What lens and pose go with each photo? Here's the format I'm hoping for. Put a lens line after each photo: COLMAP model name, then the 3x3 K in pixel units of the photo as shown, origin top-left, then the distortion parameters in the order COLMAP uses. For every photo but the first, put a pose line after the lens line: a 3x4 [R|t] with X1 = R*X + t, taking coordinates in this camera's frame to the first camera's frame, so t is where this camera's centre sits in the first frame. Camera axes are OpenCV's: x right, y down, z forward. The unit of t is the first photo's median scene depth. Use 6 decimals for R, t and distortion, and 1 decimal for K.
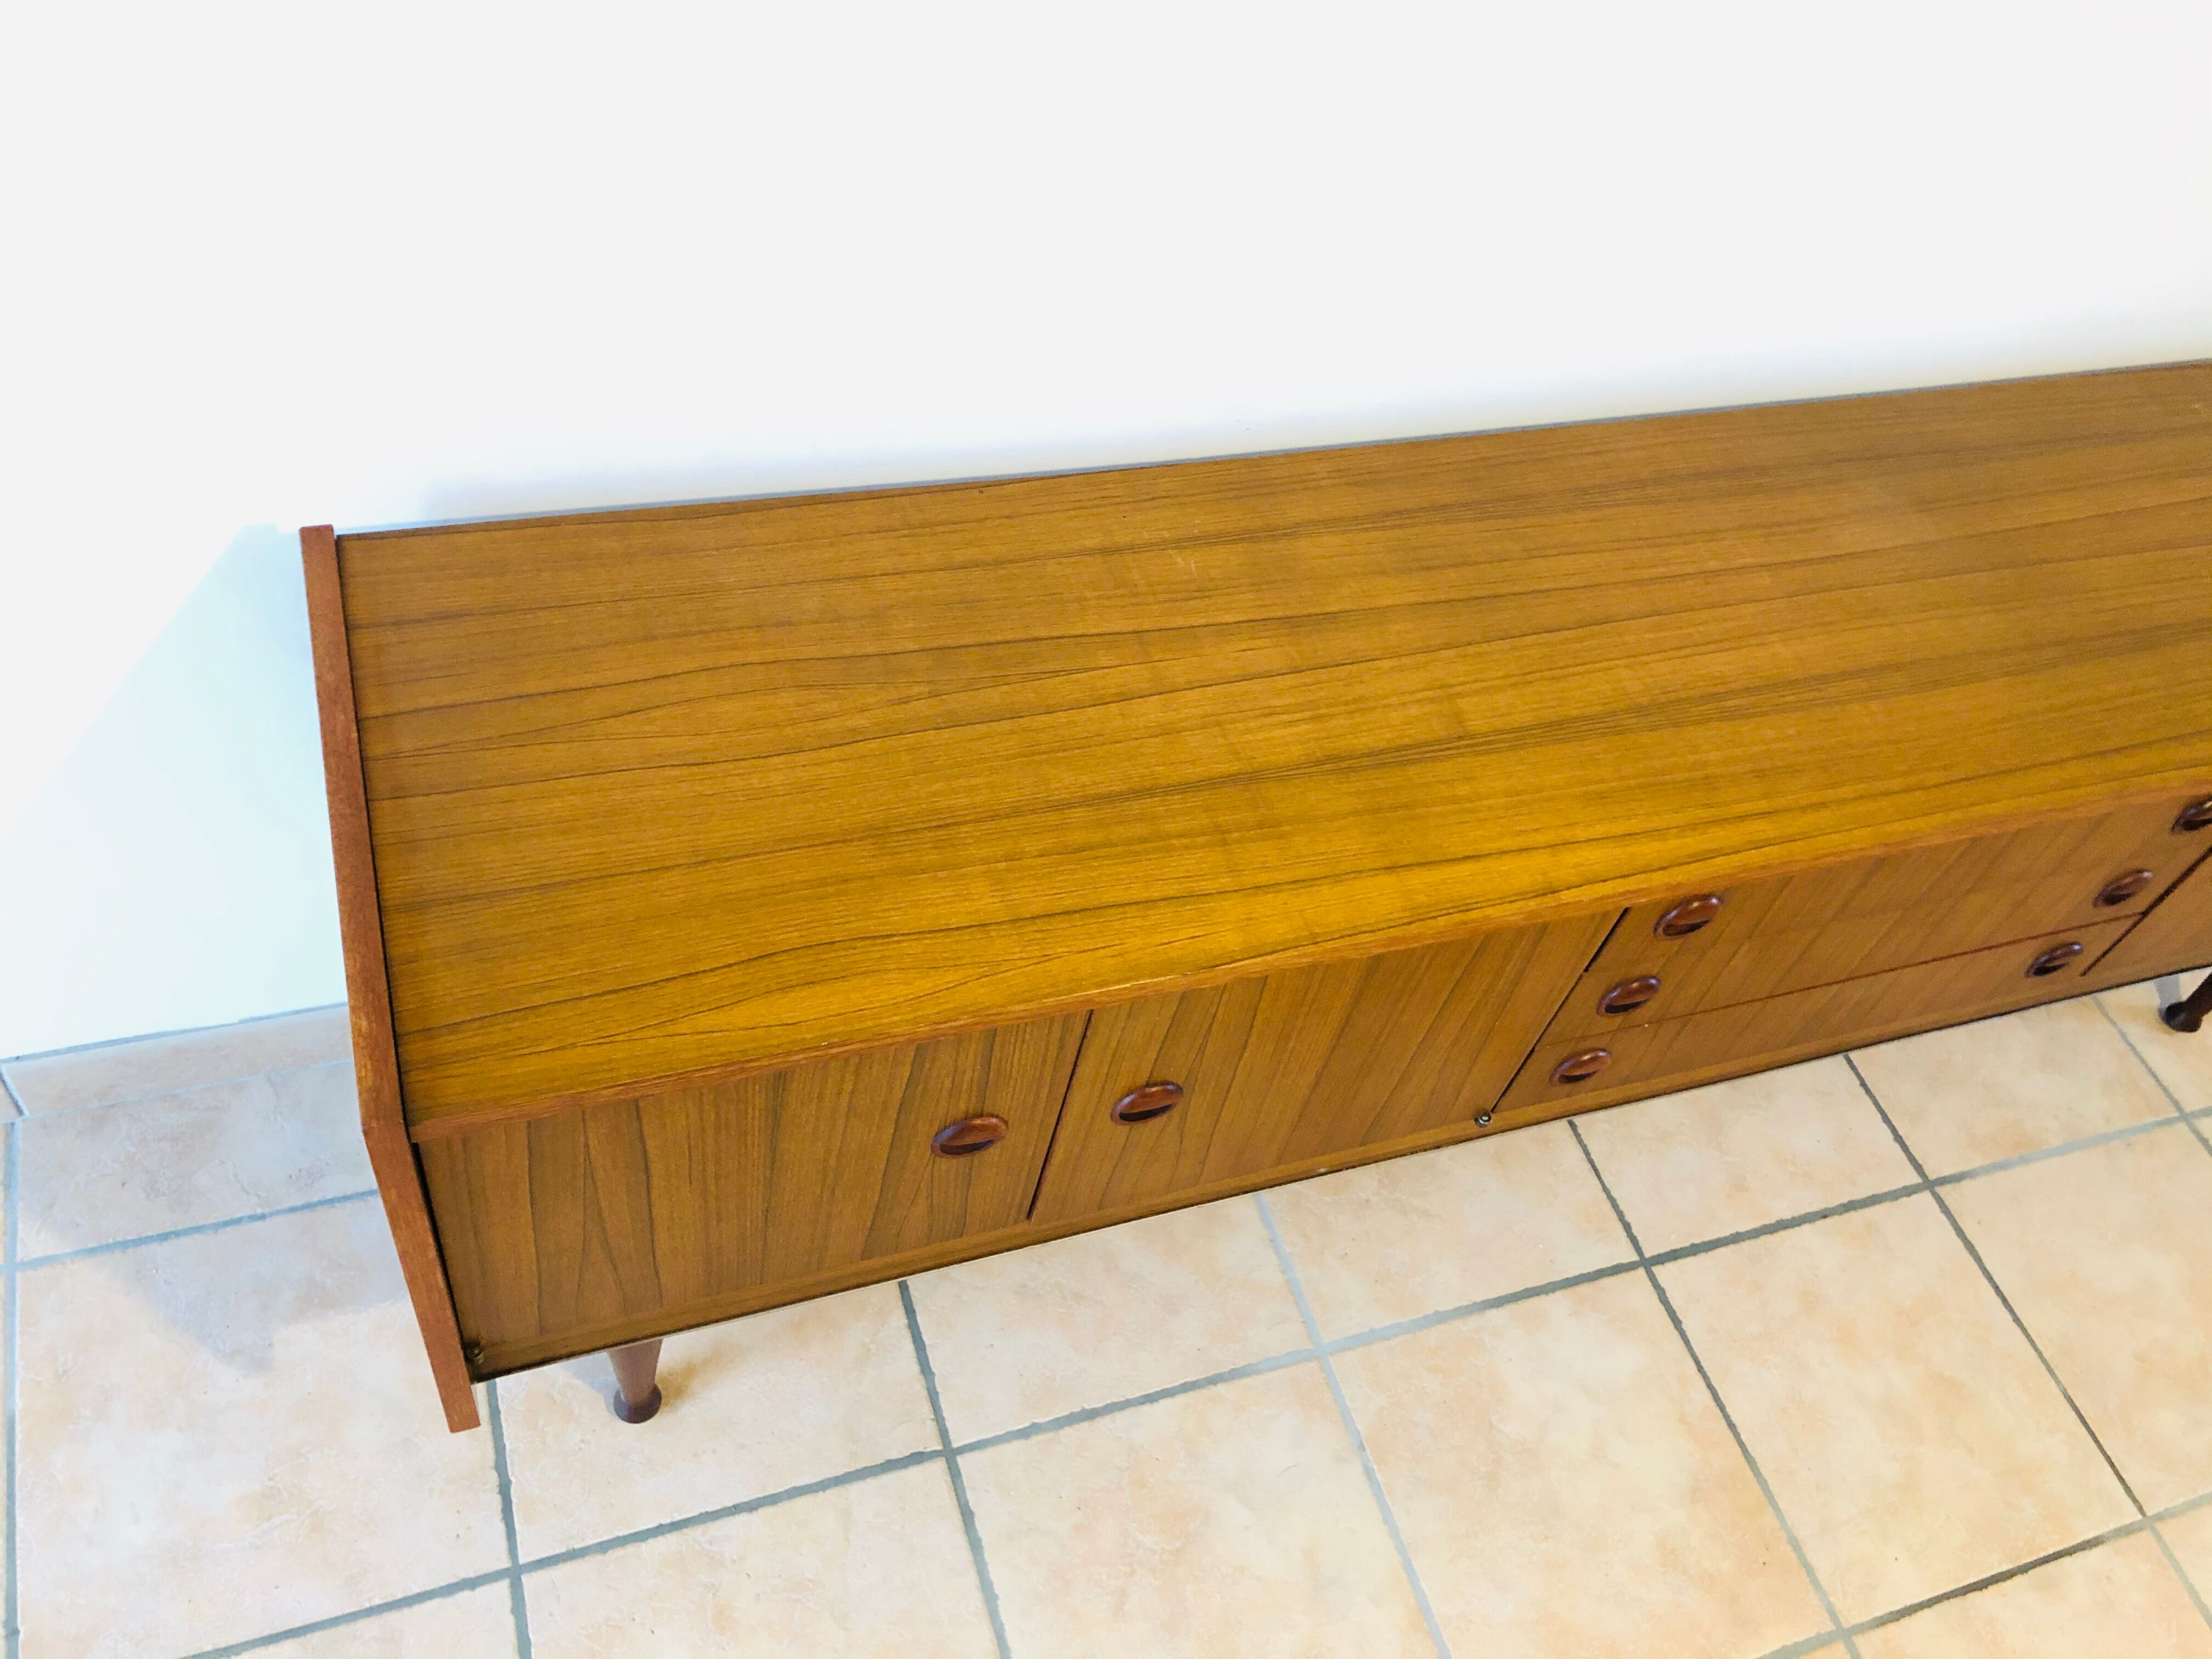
lens RADIAL K [[1830.6, 0, 1113.5], [0, 1830.6, 808.9], [0, 0, 1]] dist [0.002876, 0.016834]
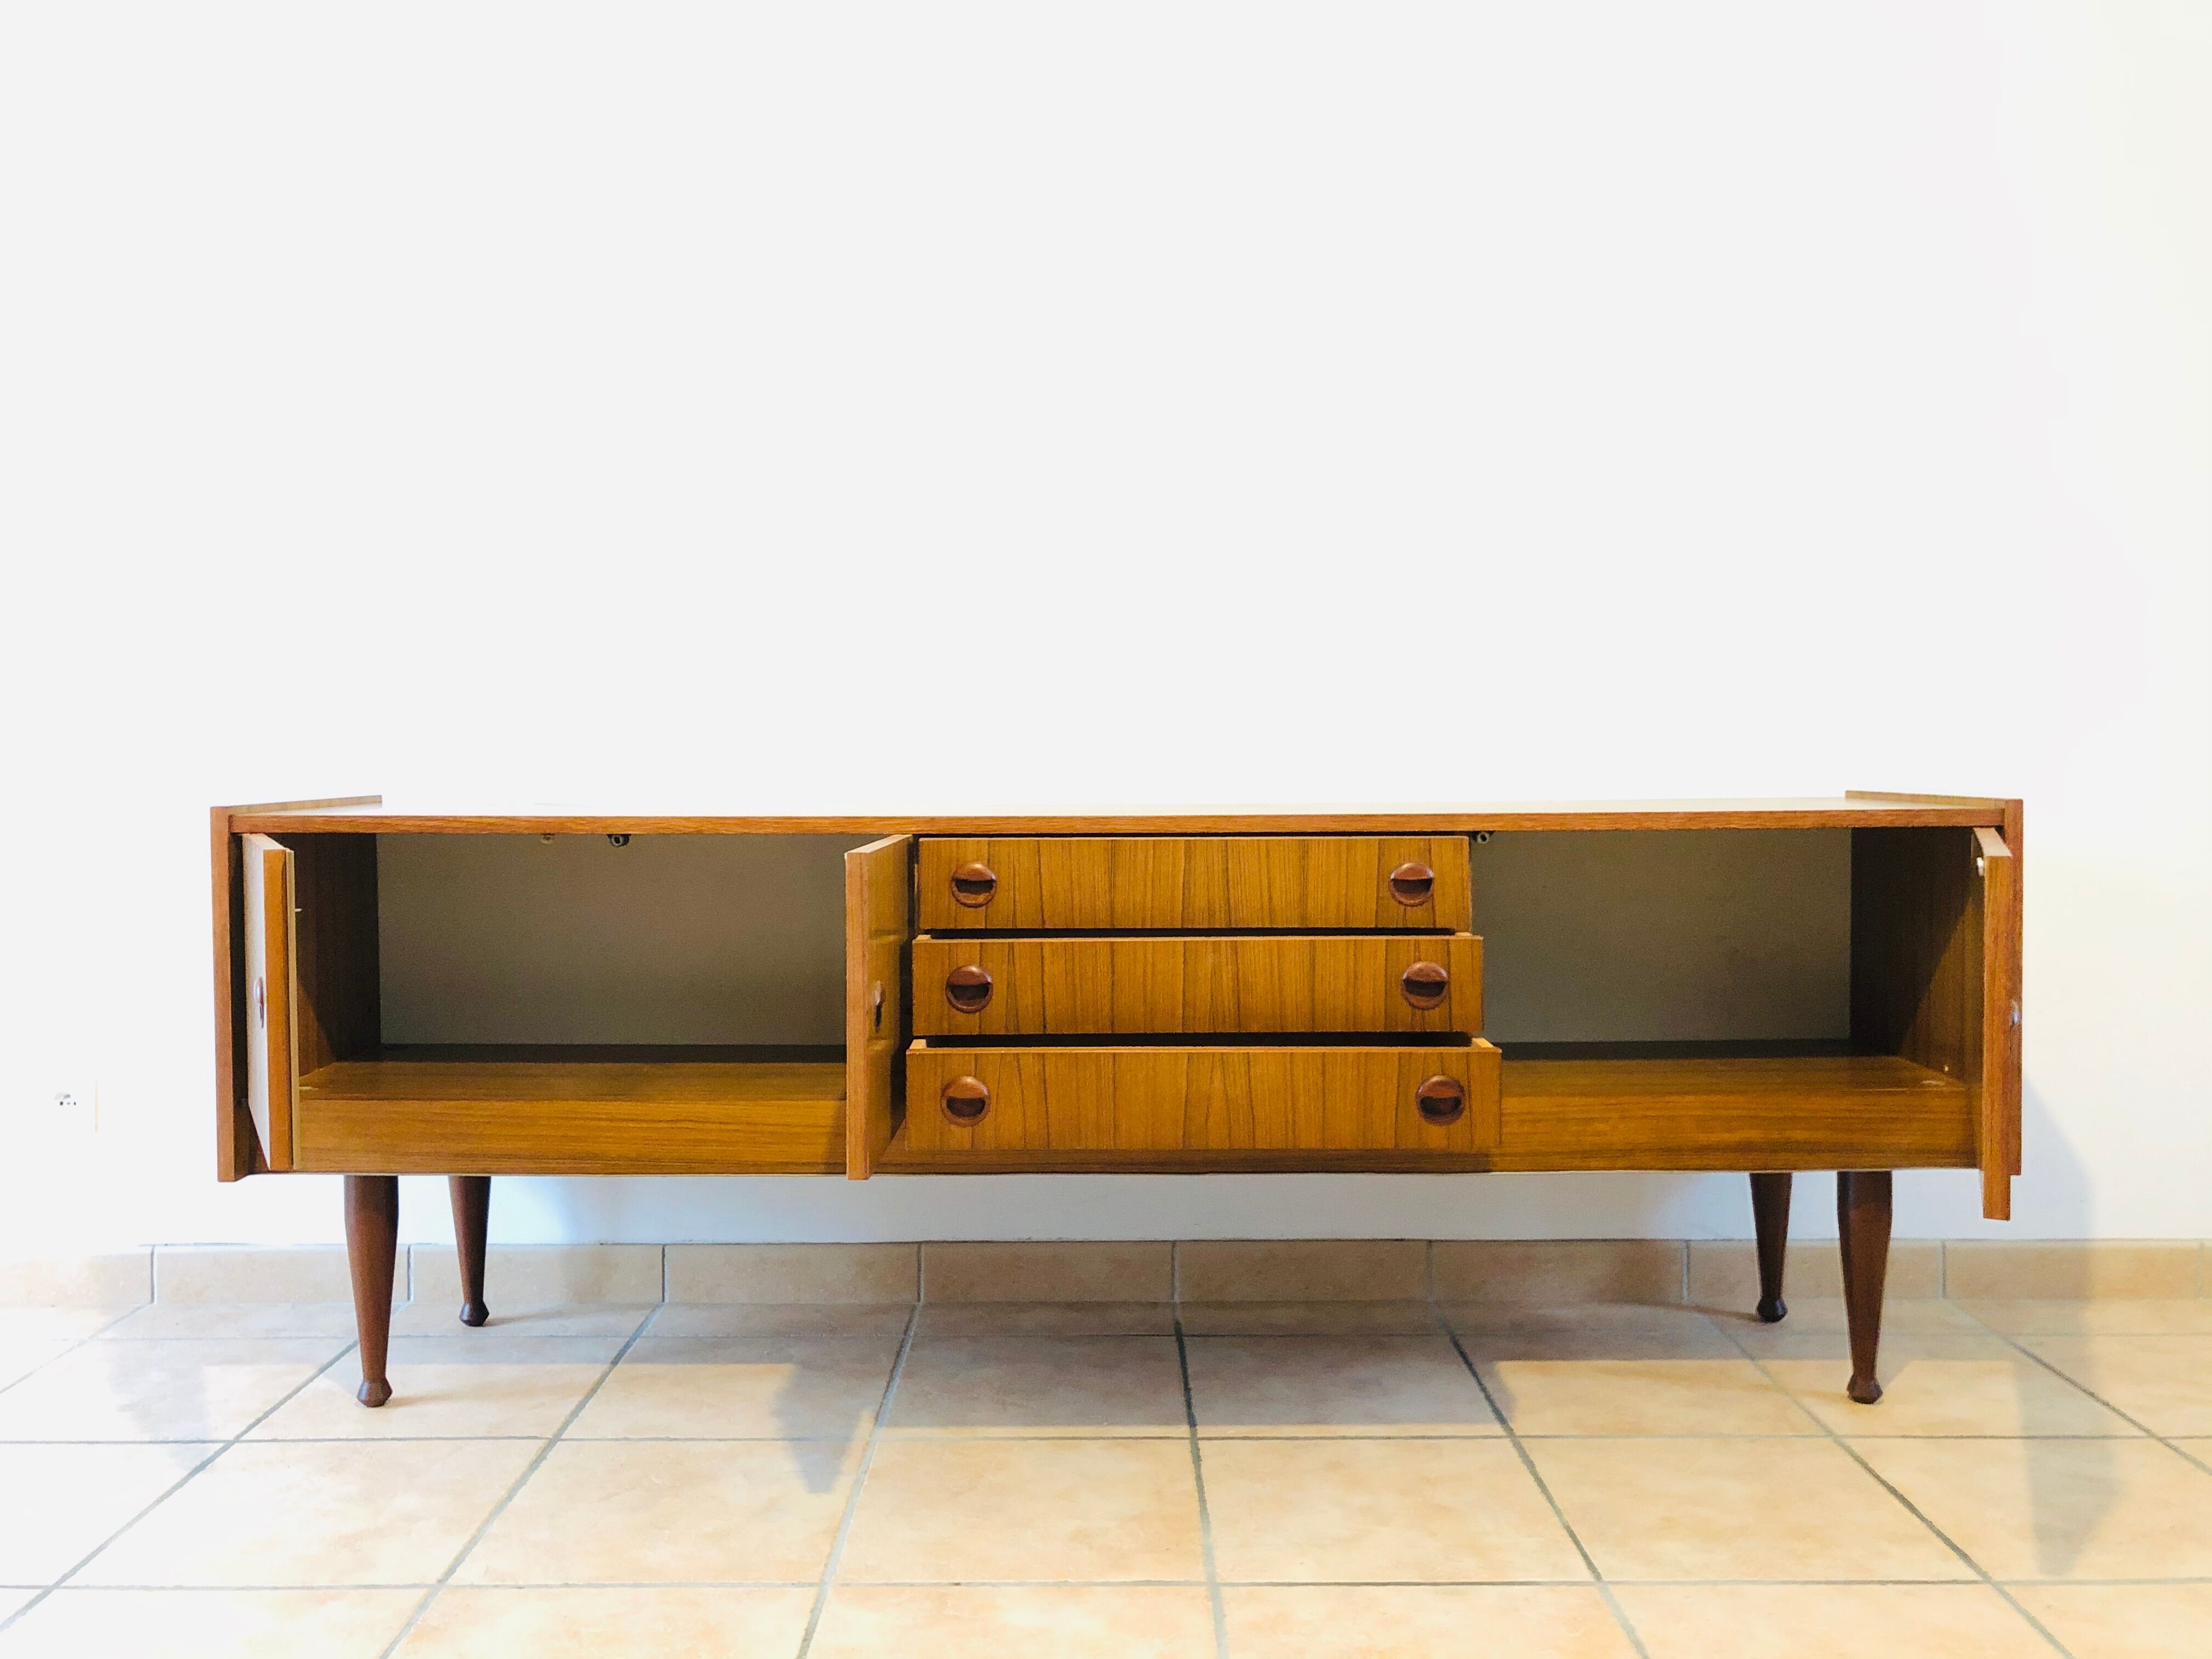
lens RADIAL K [[1830.6, 0, 1109.4], [0, 1830.6, 811.6], [0, 0, 1]] dist [0.002876, 0.016834]
pose [[0.932321, -0.163687, -0.322465, 0.774667], [-0.144084, 0.649726, -0.746389, 0.981061], [0.331687, 0.742336, 0.582169, 0.040010]]
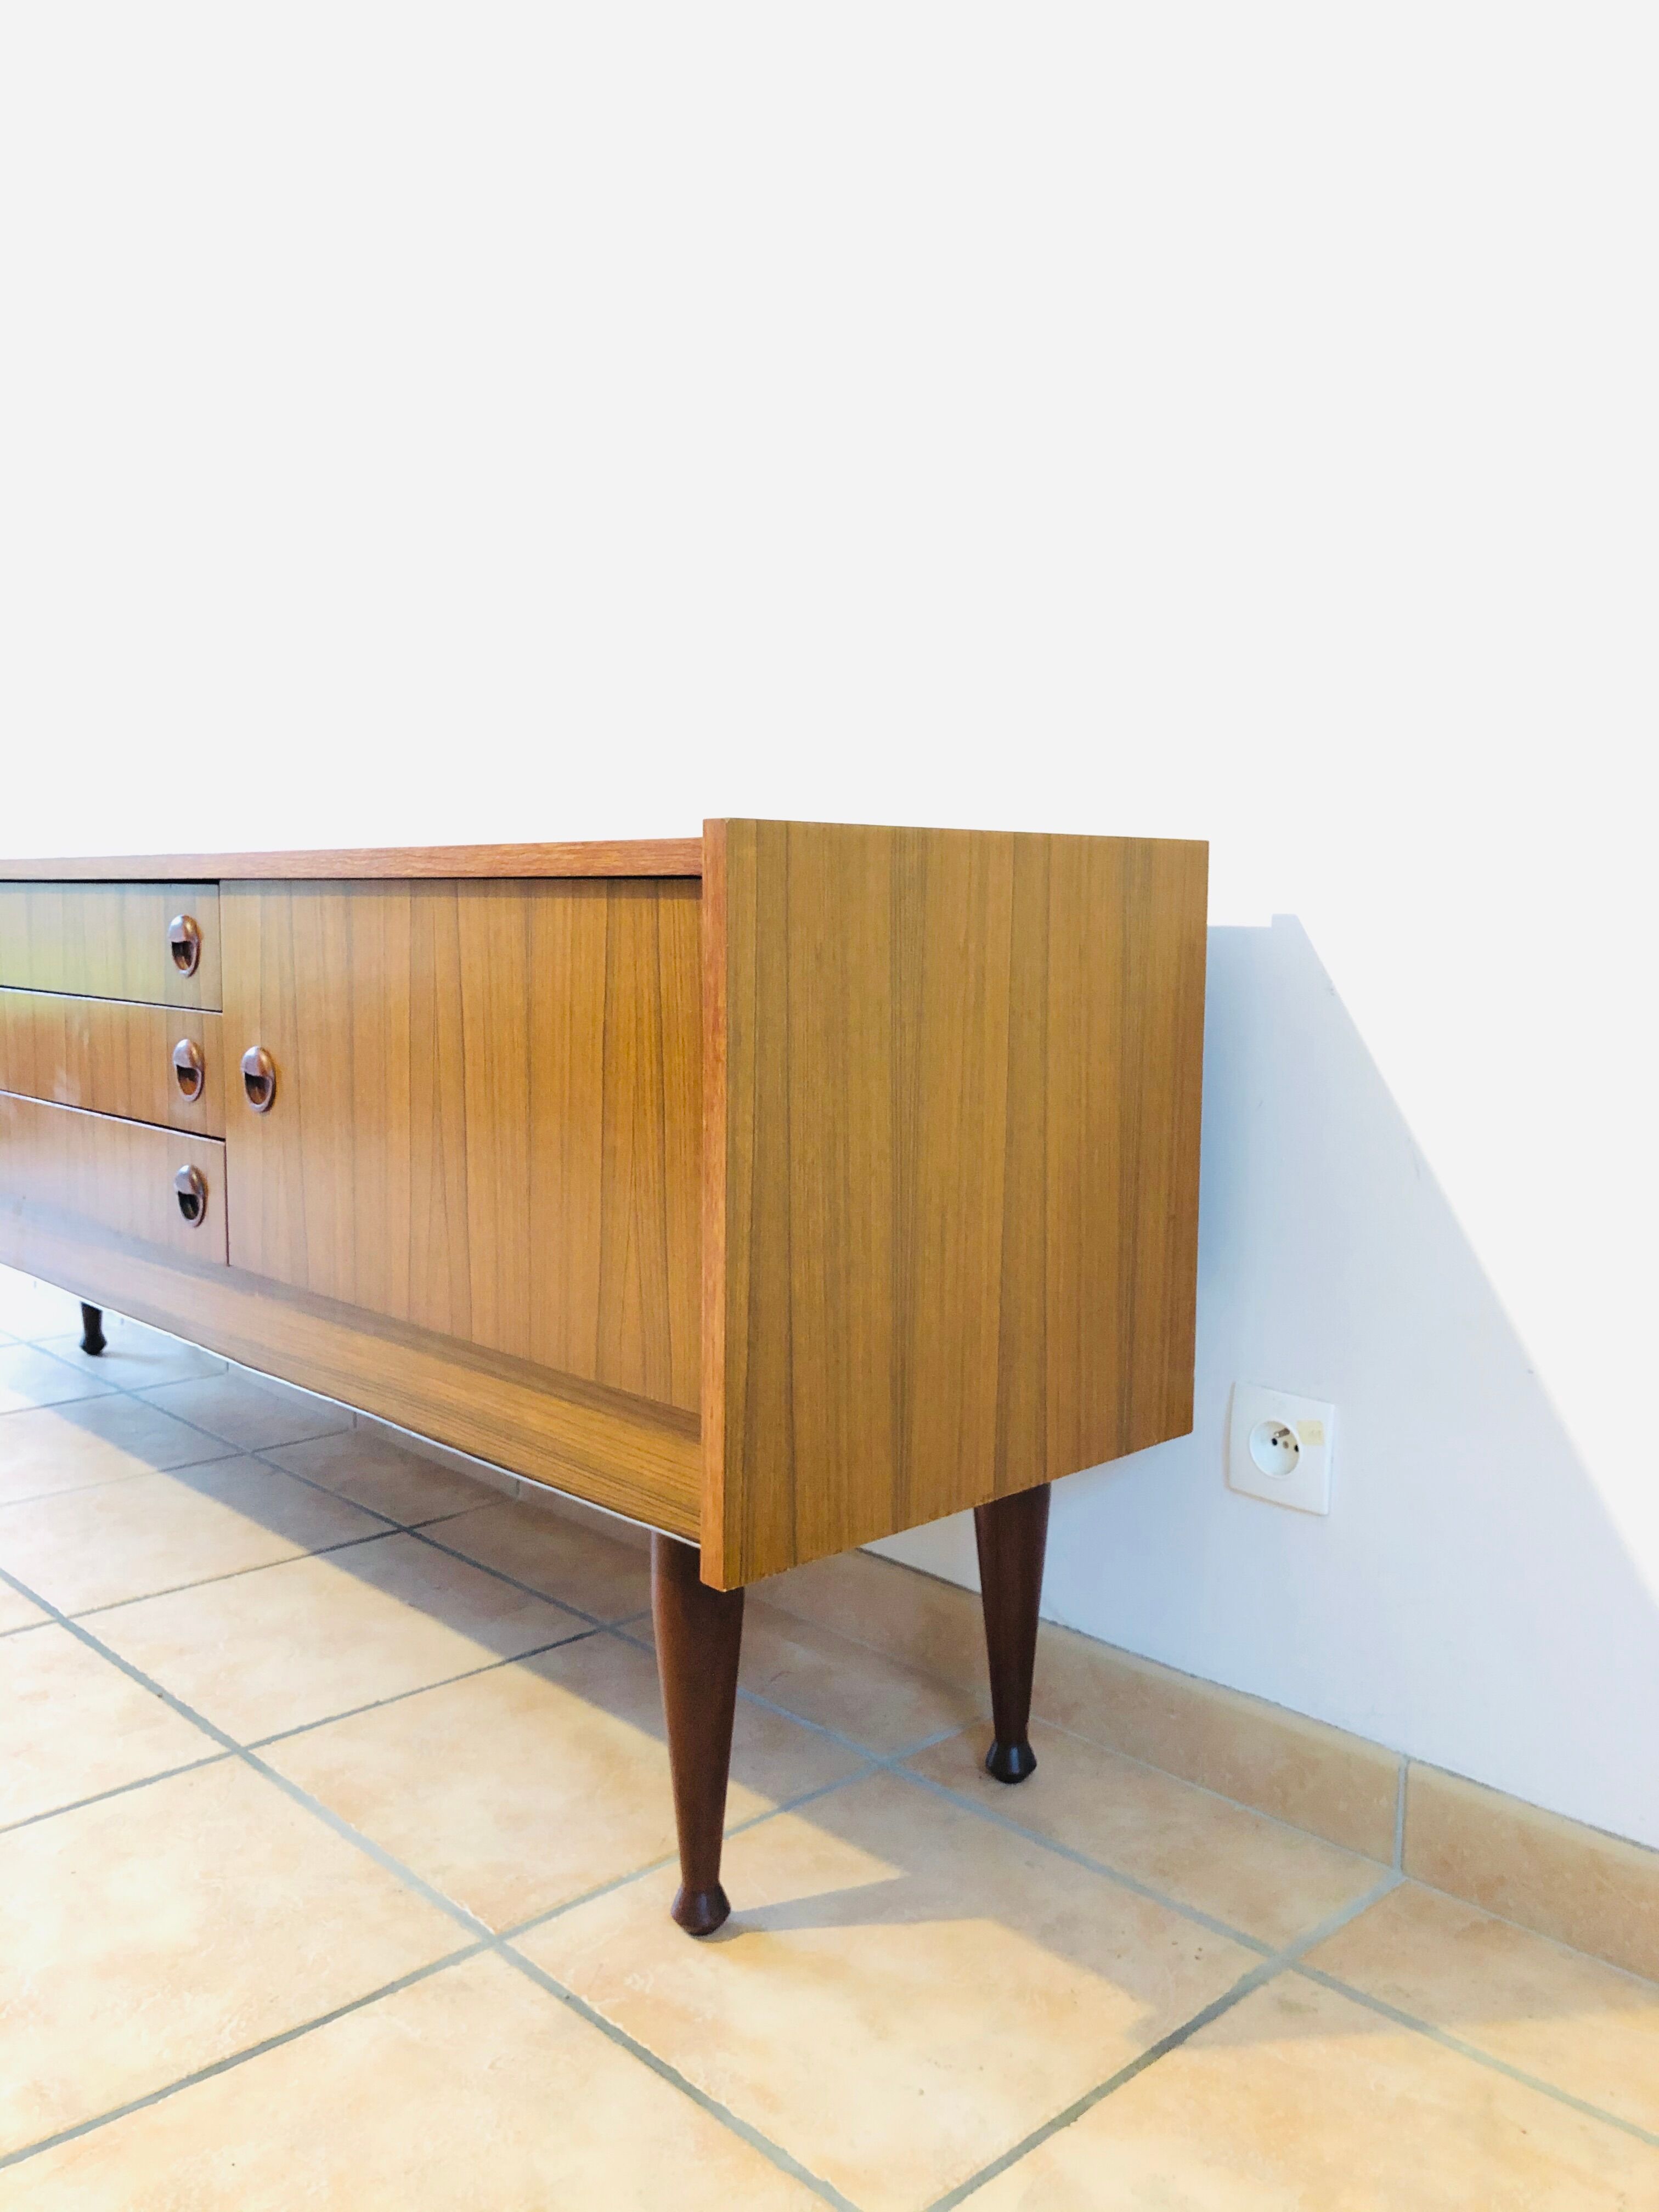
lens RADIAL K [[1830.6, 0, 843.8], [0, 1830.6, 1048.2], [0, 0, 1]] dist [0.002876, 0.016834]
pose [[0.417839, -0.096725, -0.903358, 1.538321], [-0.662478, 0.647992, -0.375805, 0.168949], [0.621718, 0.755481, 0.206678, 0.962036]]
